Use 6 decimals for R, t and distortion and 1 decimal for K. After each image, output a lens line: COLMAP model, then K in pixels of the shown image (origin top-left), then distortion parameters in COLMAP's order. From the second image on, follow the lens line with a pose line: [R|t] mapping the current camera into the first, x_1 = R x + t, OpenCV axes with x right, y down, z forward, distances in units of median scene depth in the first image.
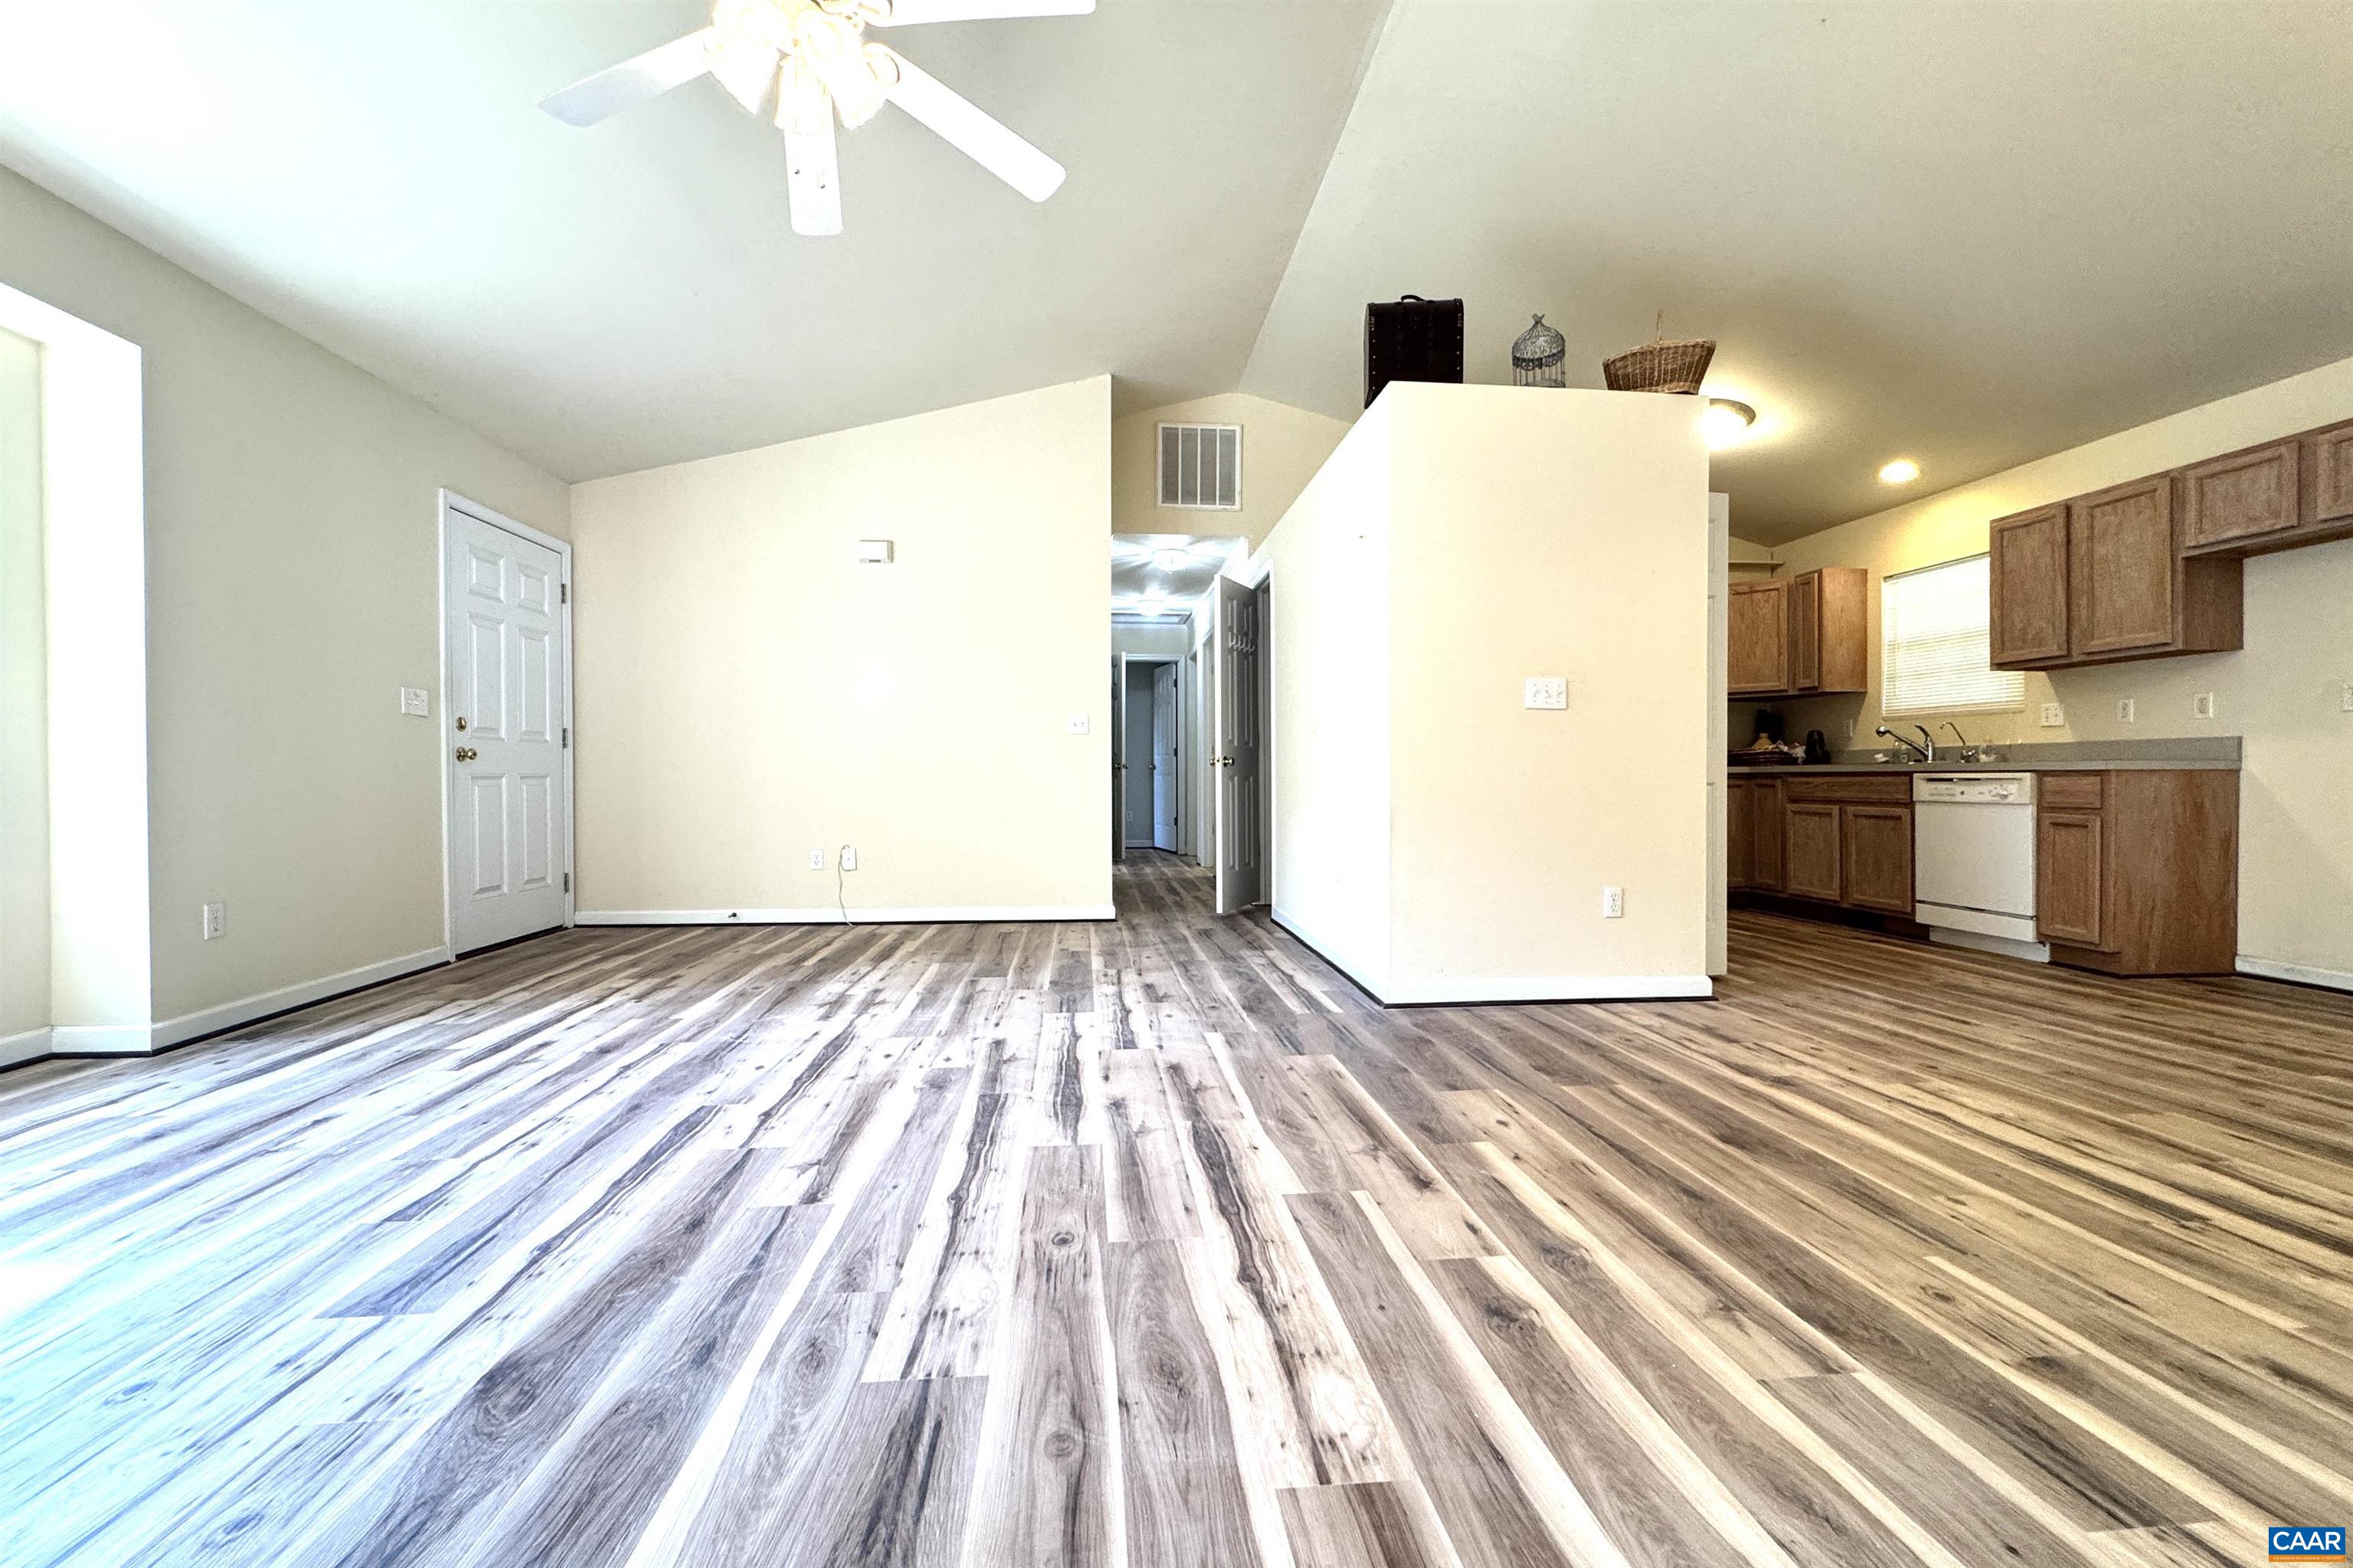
lens RADIAL K [[951.3, 0, 1168.4], [0, 951.3, 791.1], [0, 0, 1]] dist [-0.005132, 0.000886]
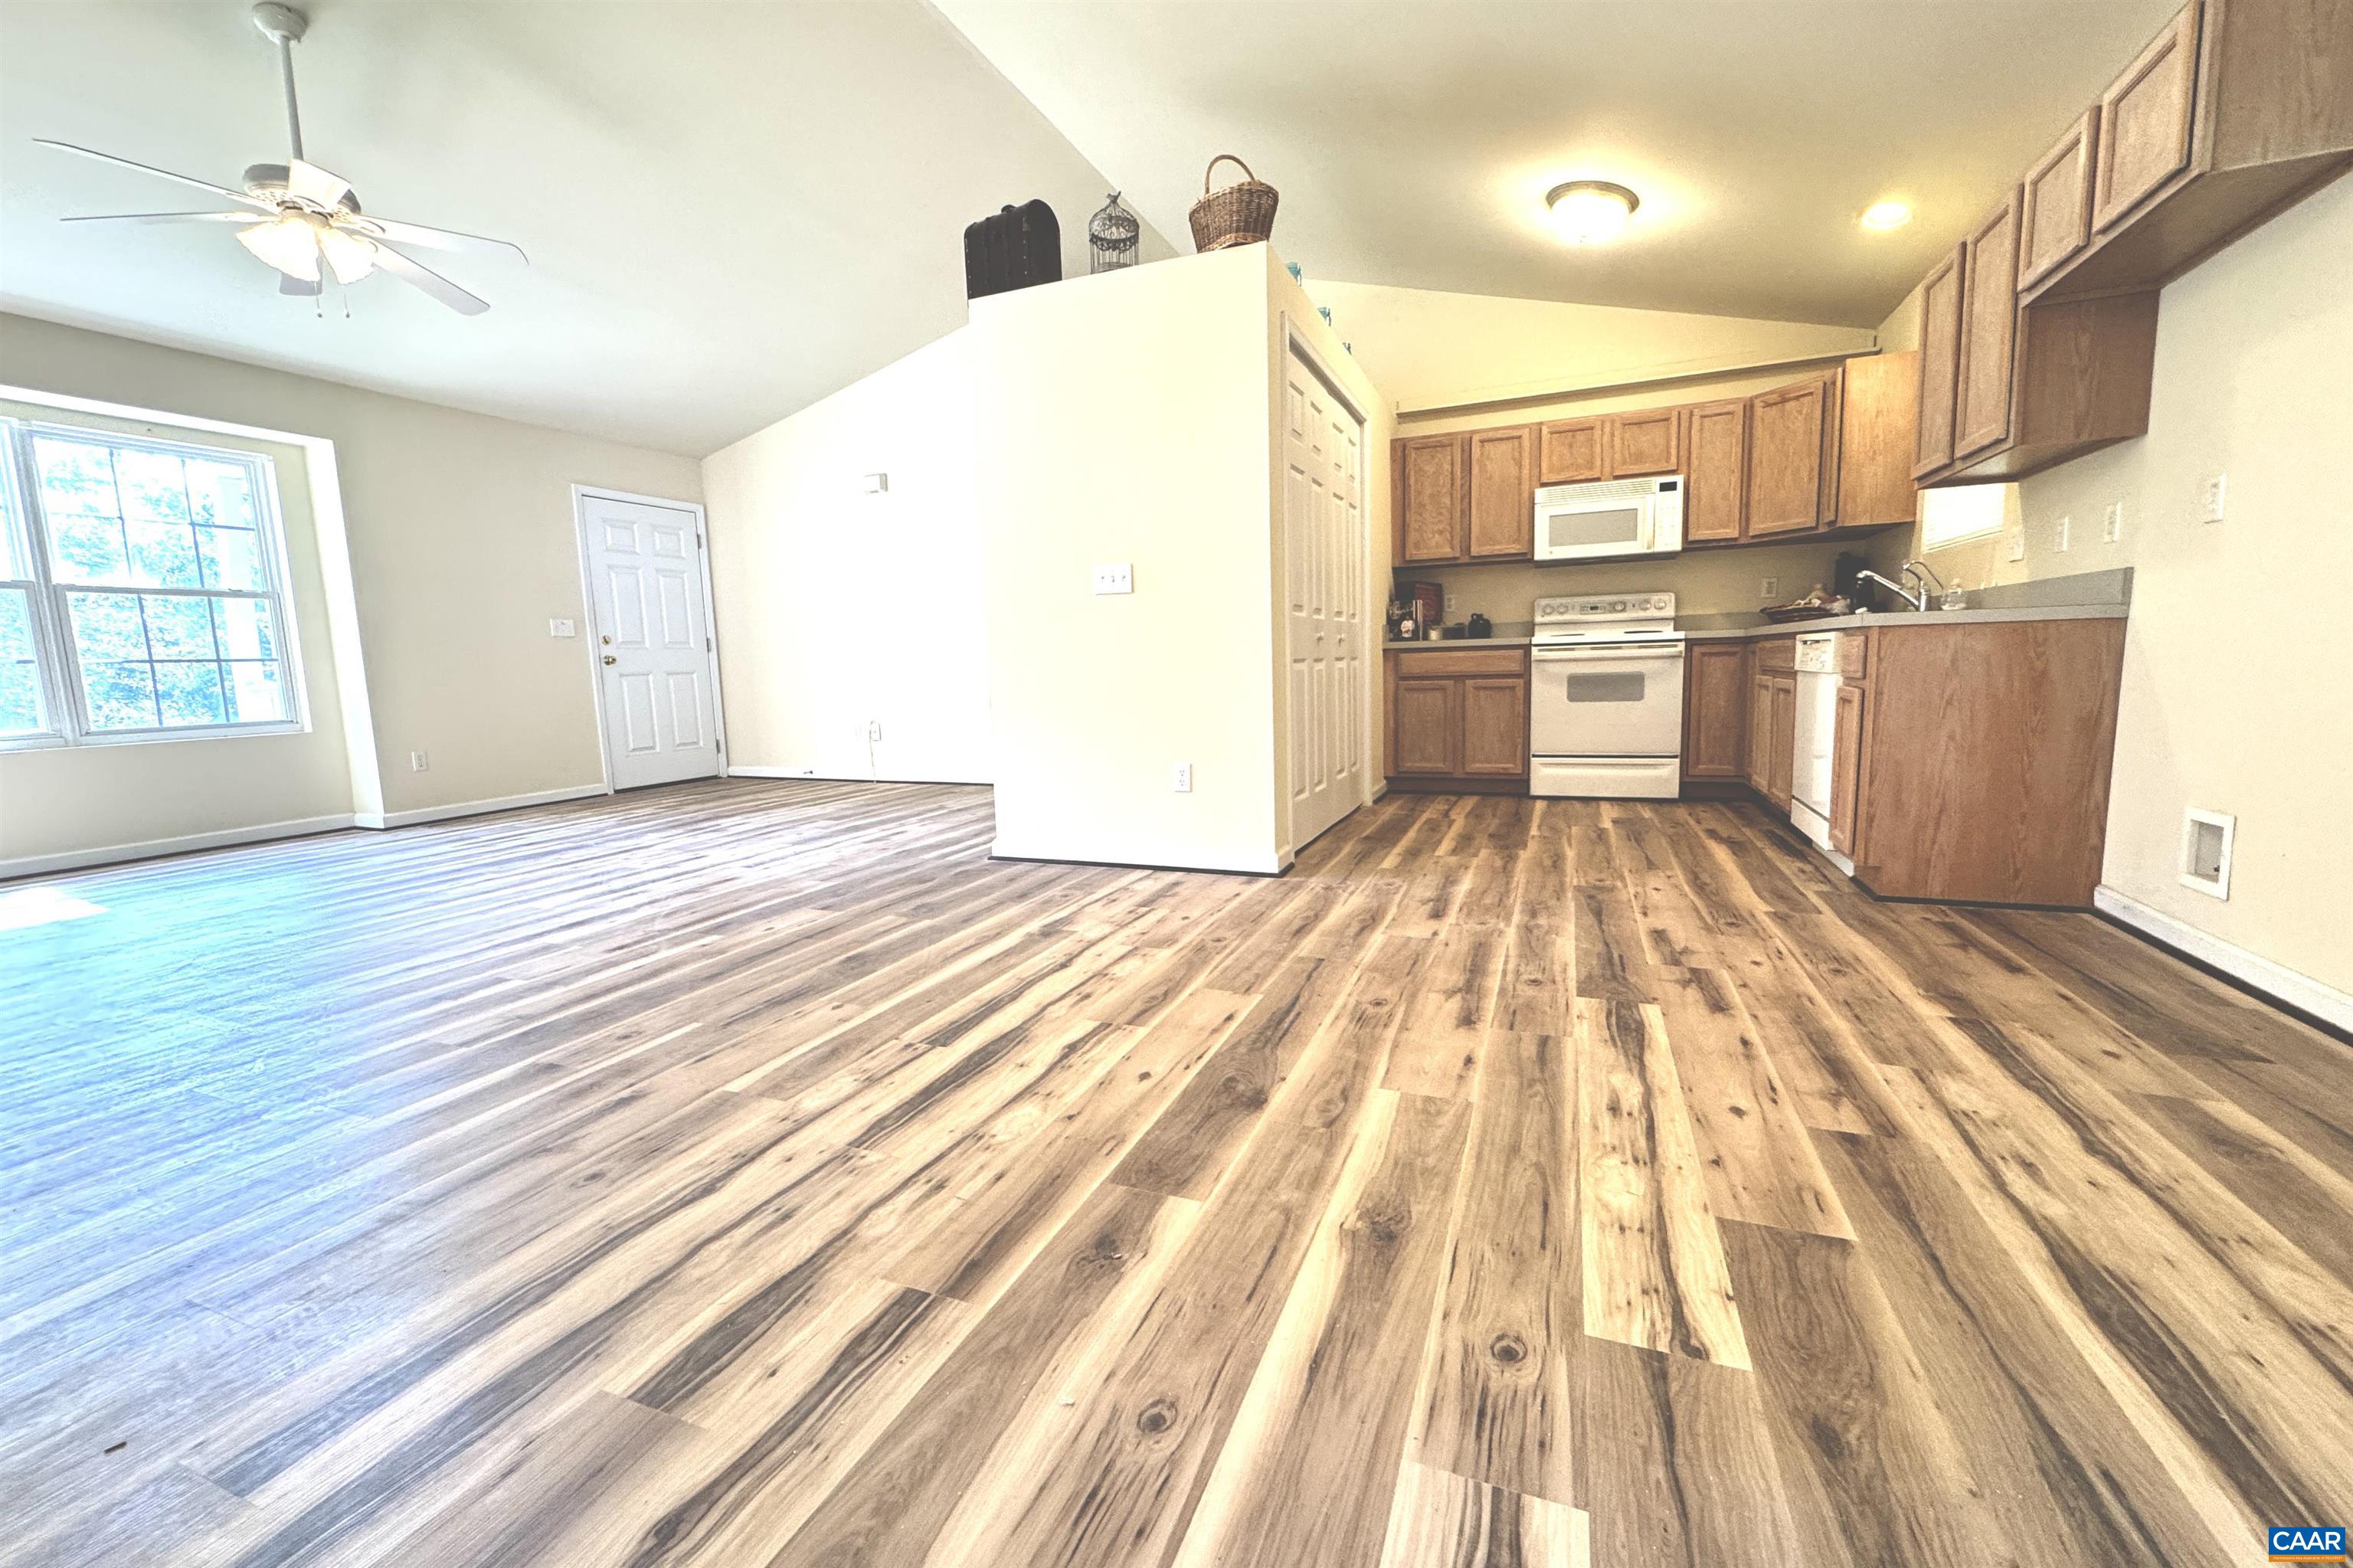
lens RADIAL K [[951.3, 0, 1160.9], [0, 951.3, 784.3], [0, 0, 1]] dist [-0.005132, 0.000886]
pose [[0.882807, 0.034835, -0.468443, 1.252036], [0.021112, 0.993296, 0.113652, 0.007319], [0.469262, -0.110222, 0.876153, 0.097850]]
